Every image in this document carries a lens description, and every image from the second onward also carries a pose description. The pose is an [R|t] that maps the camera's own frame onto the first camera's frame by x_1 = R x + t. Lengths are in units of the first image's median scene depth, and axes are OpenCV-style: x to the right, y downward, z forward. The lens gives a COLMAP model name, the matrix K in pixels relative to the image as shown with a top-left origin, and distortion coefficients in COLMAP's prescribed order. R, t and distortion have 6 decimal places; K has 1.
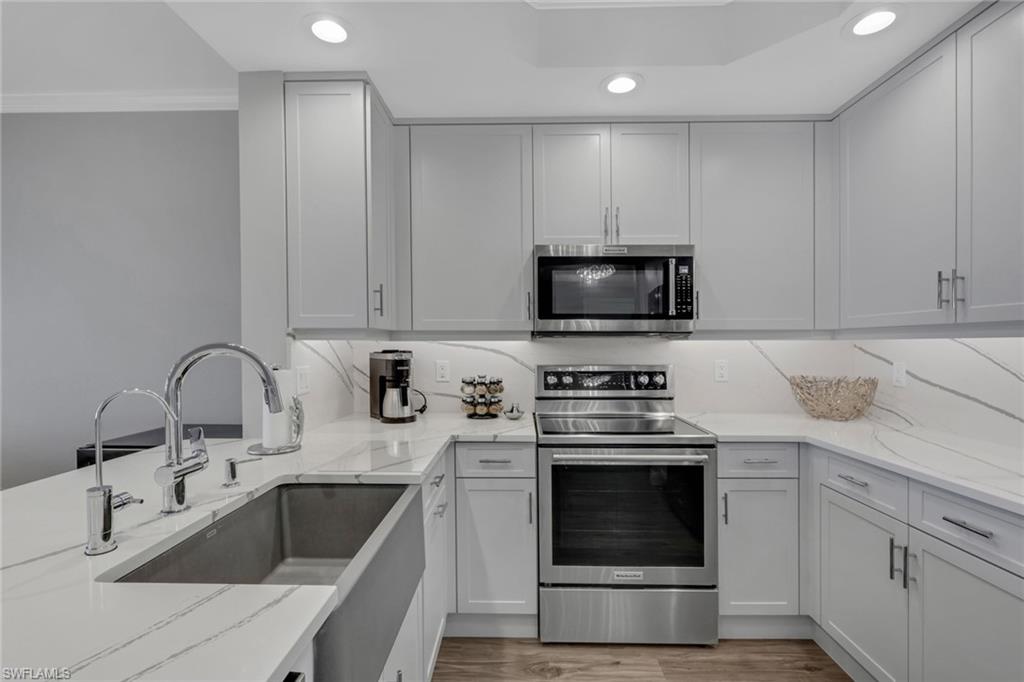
lens RADIAL K [[480.7, 0, 513.8], [0, 480.7, 344.7], [0, 0, 1]] dist [0.000028, -0.000039]
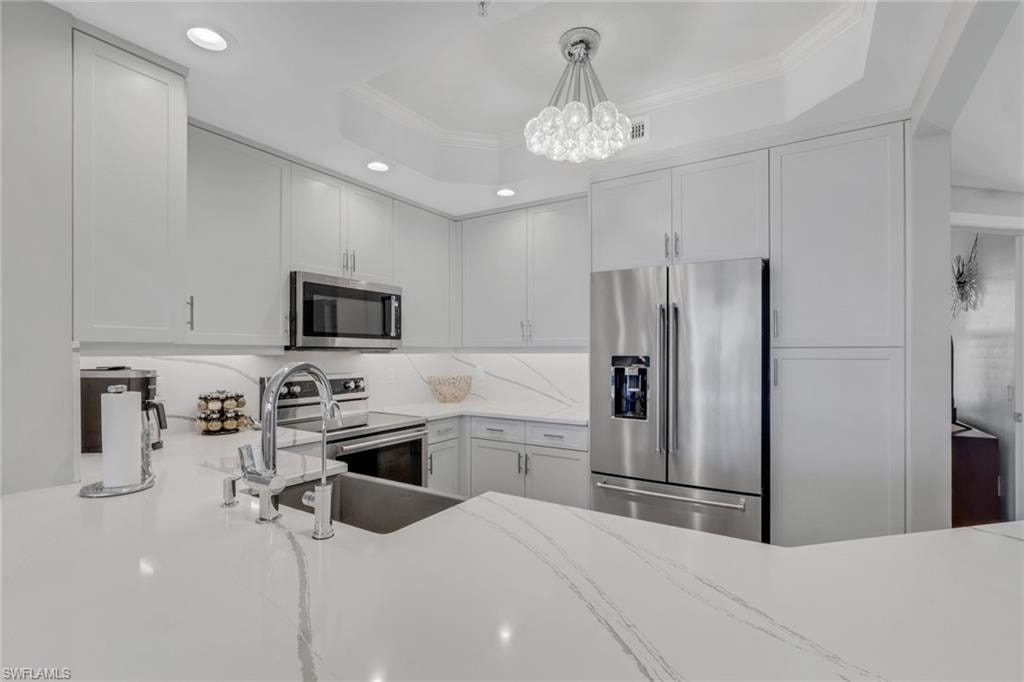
lens RADIAL K [[480.7, 0, 513.8], [0, 480.7, 344.7], [0, 0, 1]] dist [0.000028, -0.000039]
pose [[0.514981, 0.013559, 0.857094, -0.665742], [0.000900, 0.999866, -0.016359, -0.013421], [-0.857201, 0.009196, 0.514900, -0.017825]]
